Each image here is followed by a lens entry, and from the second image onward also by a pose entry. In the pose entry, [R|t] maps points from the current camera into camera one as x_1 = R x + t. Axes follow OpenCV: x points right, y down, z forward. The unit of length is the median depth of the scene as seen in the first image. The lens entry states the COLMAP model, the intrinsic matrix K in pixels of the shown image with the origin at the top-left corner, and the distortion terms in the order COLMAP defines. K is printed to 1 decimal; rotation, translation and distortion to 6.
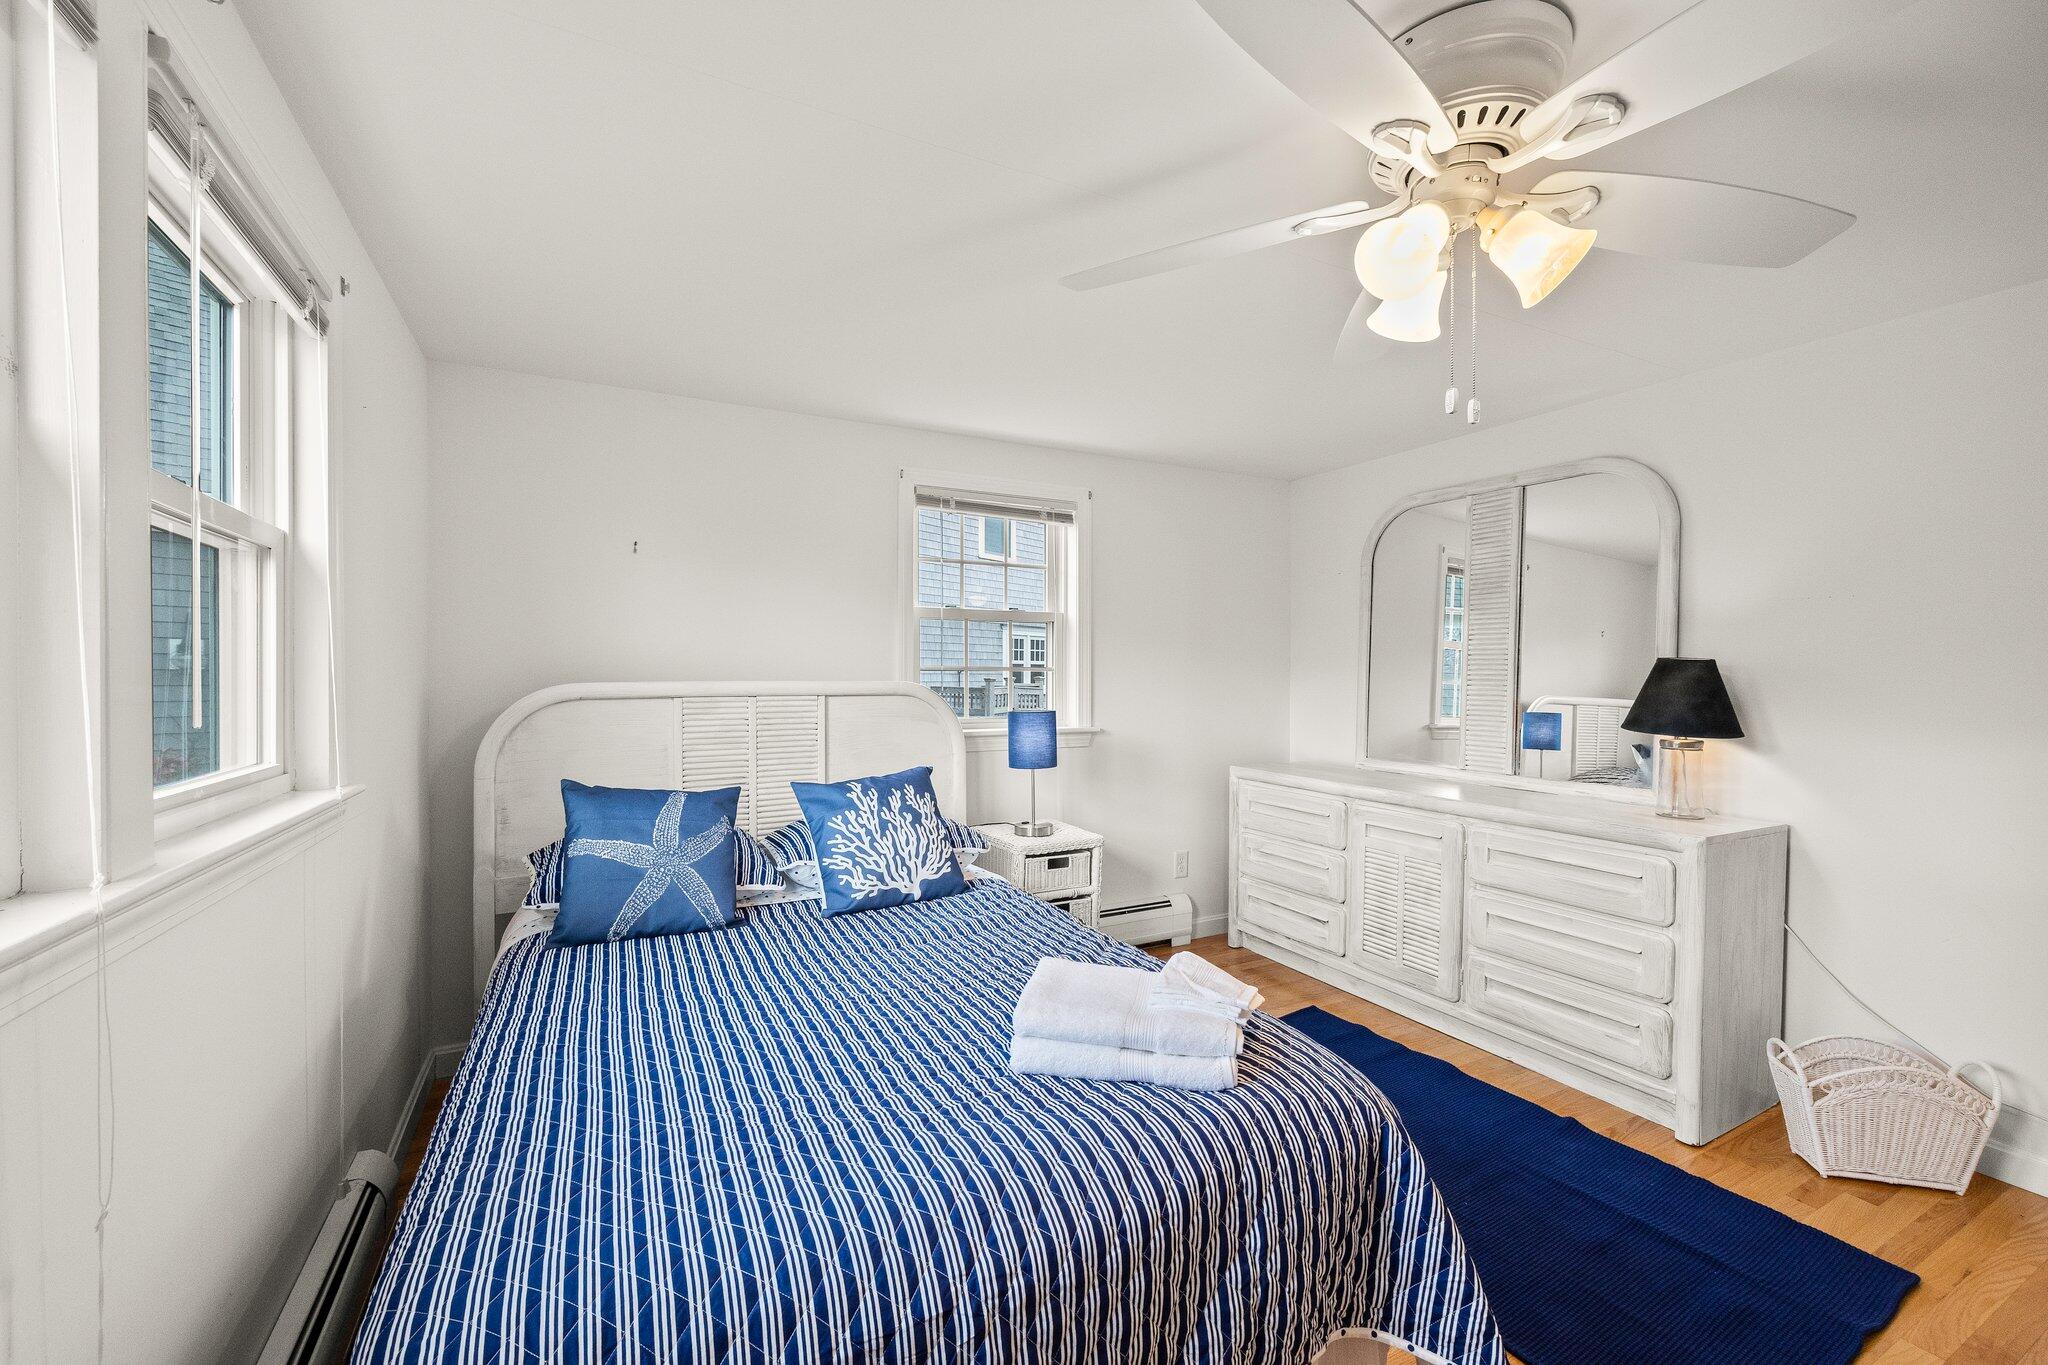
lens RADIAL K [[824.8, 0, 1015.9], [0, 824.8, 680.4], [0, 0, 1]] dist [-0.005785, 0.001069]
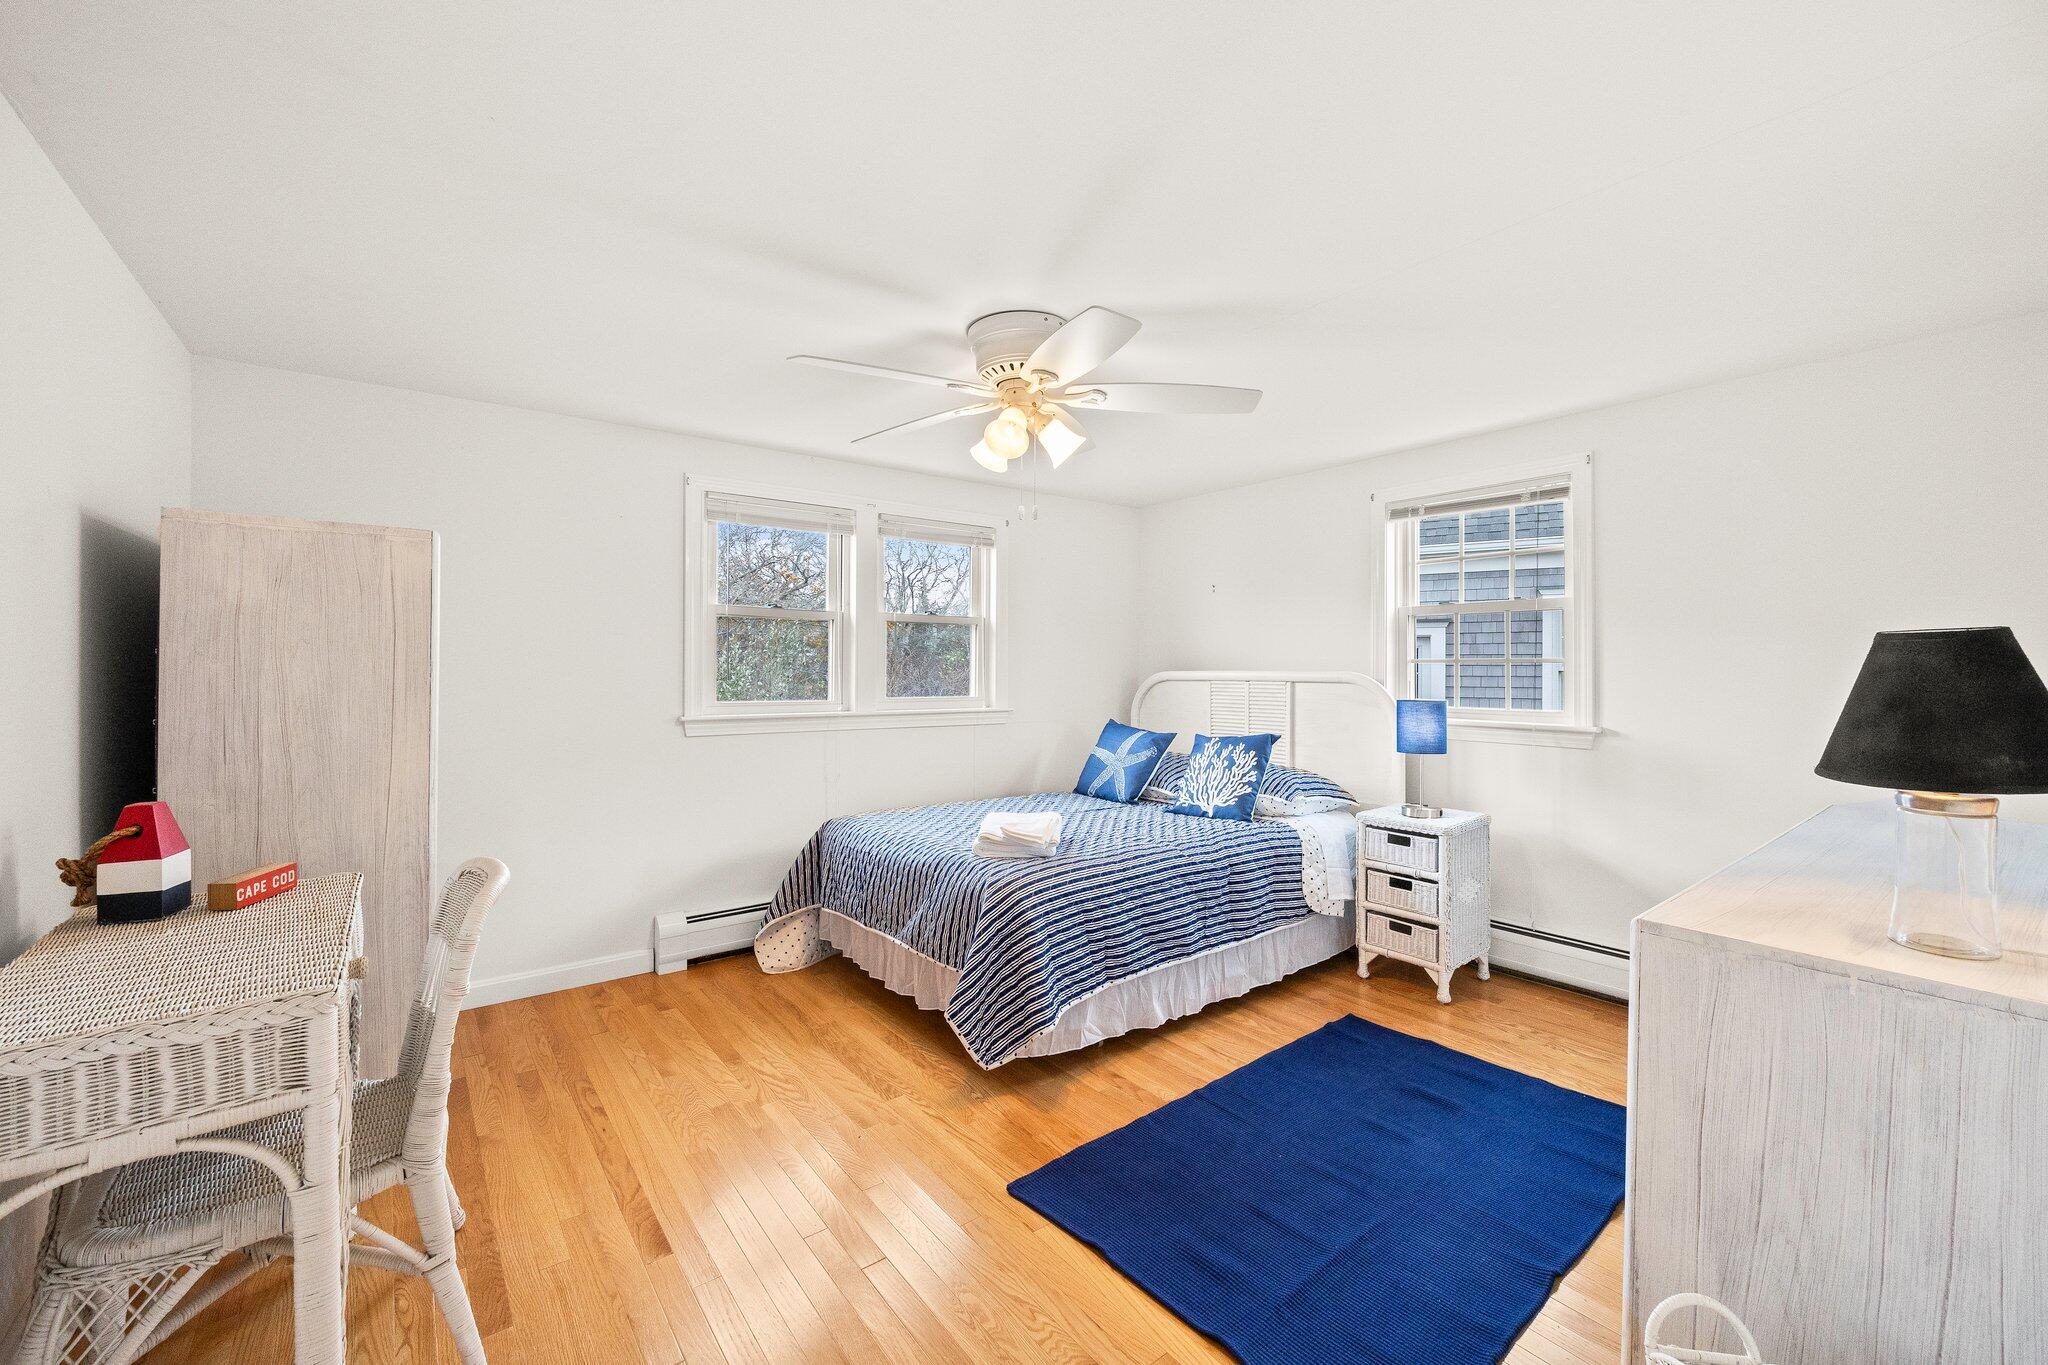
lens RADIAL K [[824.8, 0, 1033.9], [0, 824.8, 672.9], [0, 0, 1]] dist [-0.005785, 0.001069]
pose [[0.187317, 0.005742, -0.982283, 1.084918], [-0.008954, 0.999951, 0.004138, 0.002262], [0.982259, 0.008021, 0.187359, 0.344776]]
